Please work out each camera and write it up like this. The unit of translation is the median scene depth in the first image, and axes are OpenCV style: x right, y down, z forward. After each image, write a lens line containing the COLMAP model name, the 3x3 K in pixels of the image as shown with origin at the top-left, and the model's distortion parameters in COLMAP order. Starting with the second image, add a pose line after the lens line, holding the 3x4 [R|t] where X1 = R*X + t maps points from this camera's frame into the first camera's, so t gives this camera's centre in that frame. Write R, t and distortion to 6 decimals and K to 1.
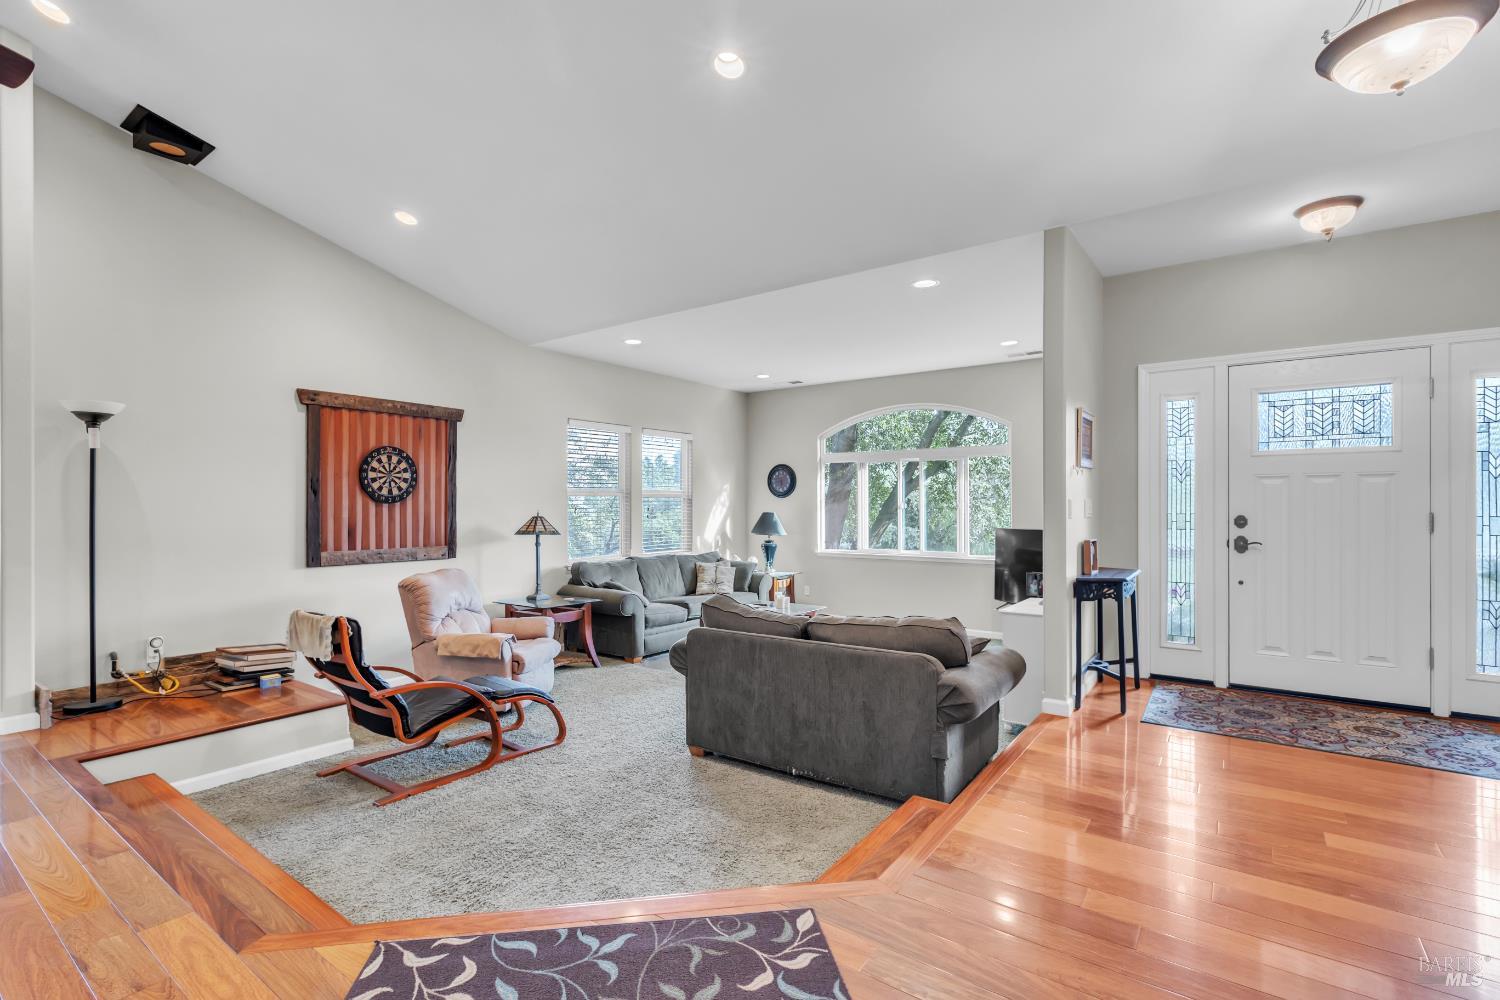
lens RADIAL K [[683.8, 0, 742.4], [0, 683.8, 502.0], [0, 0, 1]] dist [0.000159, -0.000653]
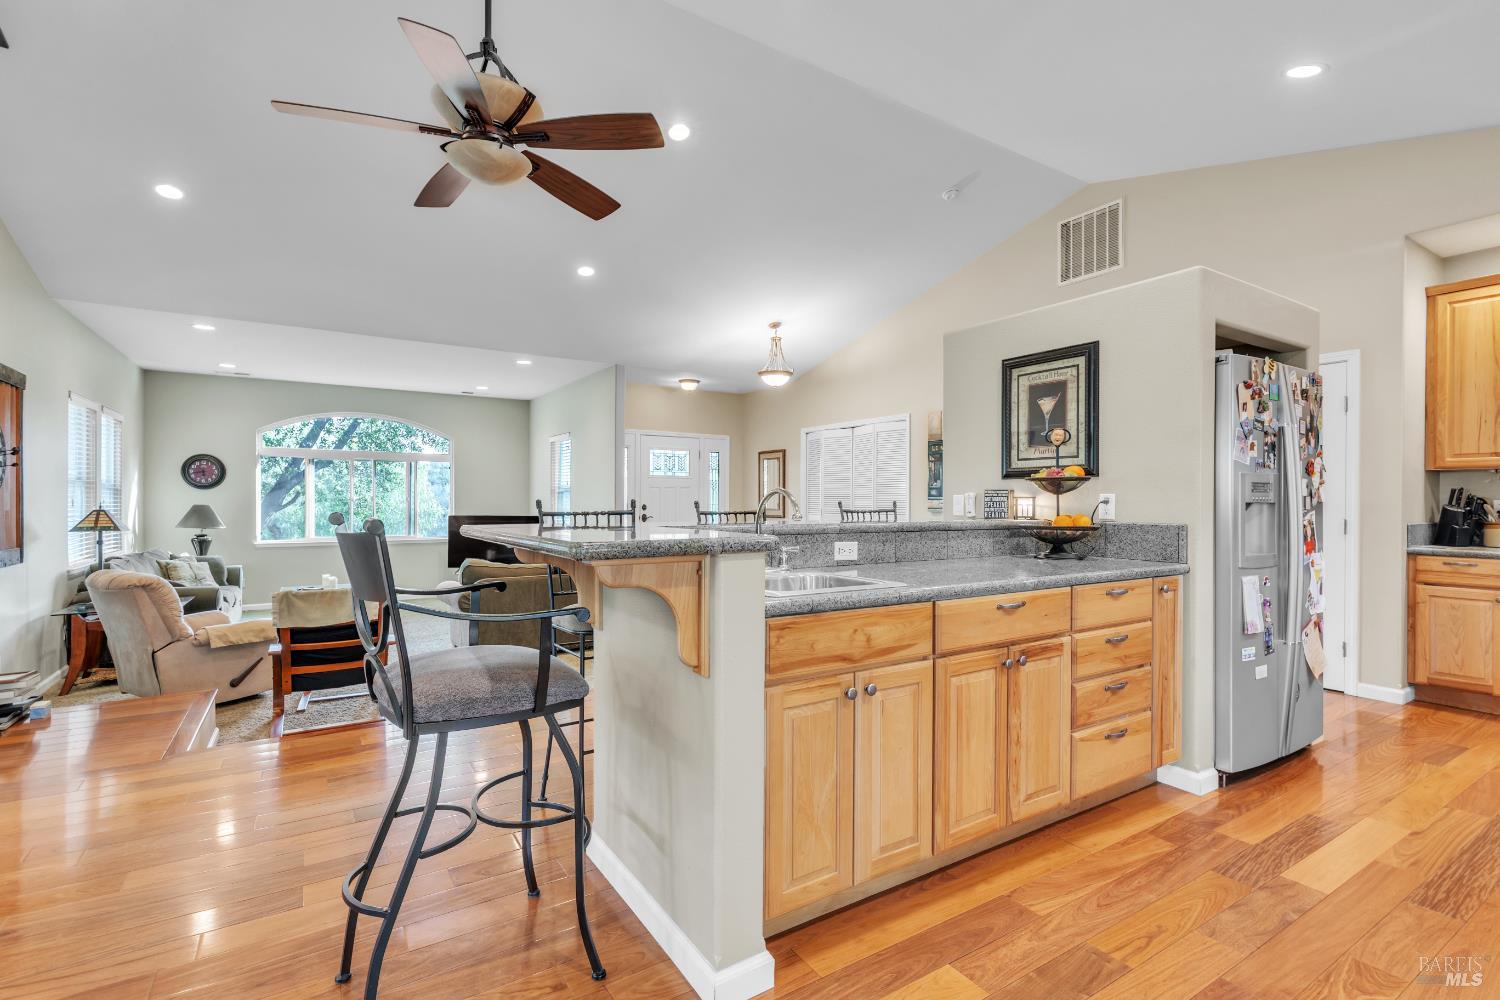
lens RADIAL K [[683.8, 0, 742.4], [0, 683.8, 502.0], [0, 0, 1]] dist [0.000159, -0.000653]
pose [[0.366537, 0.000561, 0.930403, -0.791312], [-0.009440, 0.999951, 0.003116, 0.001333], [-0.930356, -0.009925, 0.366524, -0.055334]]
